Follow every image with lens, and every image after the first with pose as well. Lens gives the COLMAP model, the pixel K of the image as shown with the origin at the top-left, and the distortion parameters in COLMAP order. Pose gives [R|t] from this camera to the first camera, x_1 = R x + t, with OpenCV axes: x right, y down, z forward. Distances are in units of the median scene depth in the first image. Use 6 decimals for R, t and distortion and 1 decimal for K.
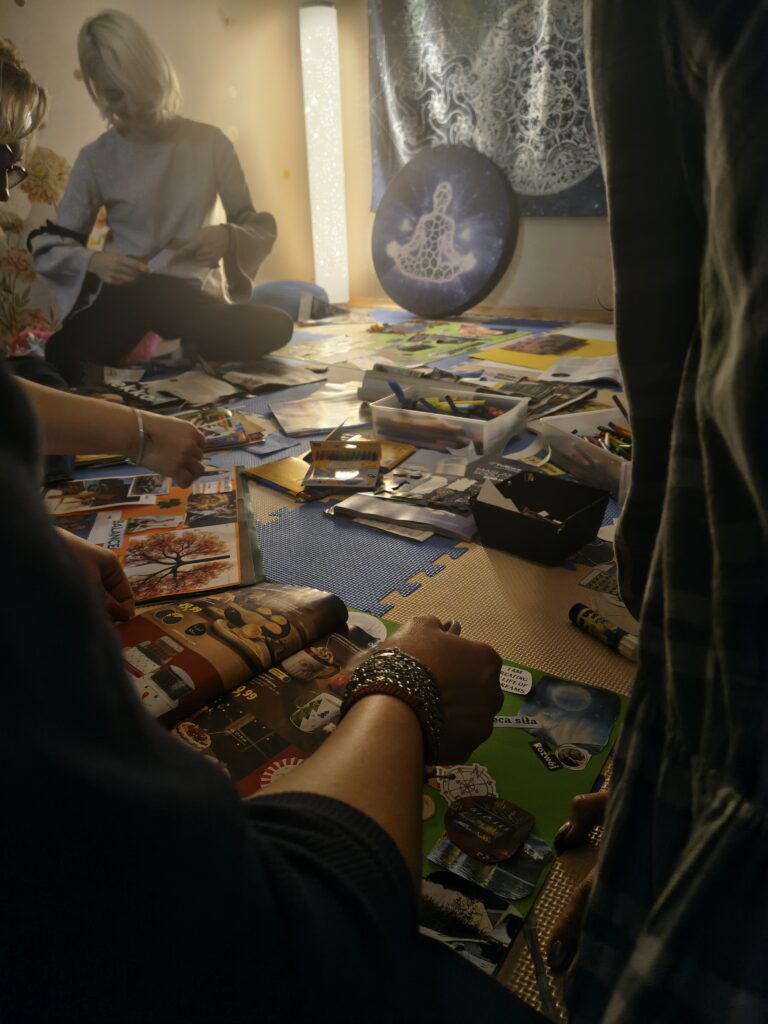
lens RADIAL K [[740.2, 0, 384.0], [0, 740.2, 512.0], [0, 0, 1]] dist [-0.035407, -0.003397]
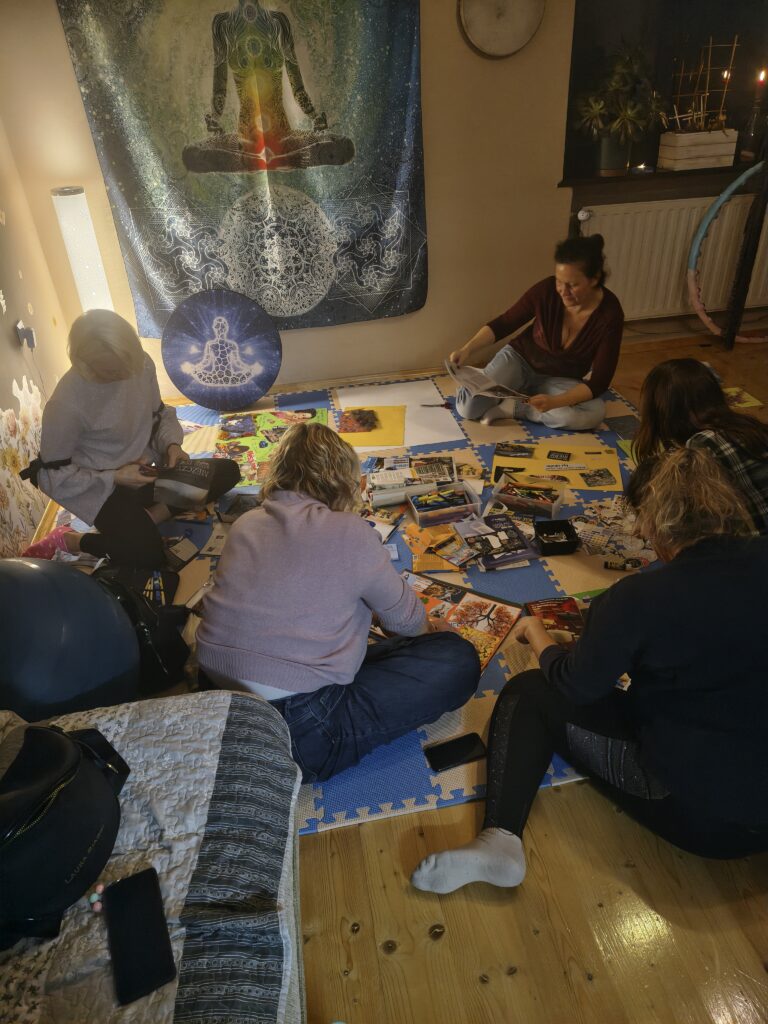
lens RADIAL K [[740.2, 0, 384.0], [0, 740.2, 512.0], [0, 0, 1]] dist [-0.035407, -0.003397]
pose [[0.658773, -0.408129, 0.632020, -0.754382], [0.298666, 0.912908, 0.278206, -0.410032], [-0.690519, 0.005488, 0.723293, -0.228317]]
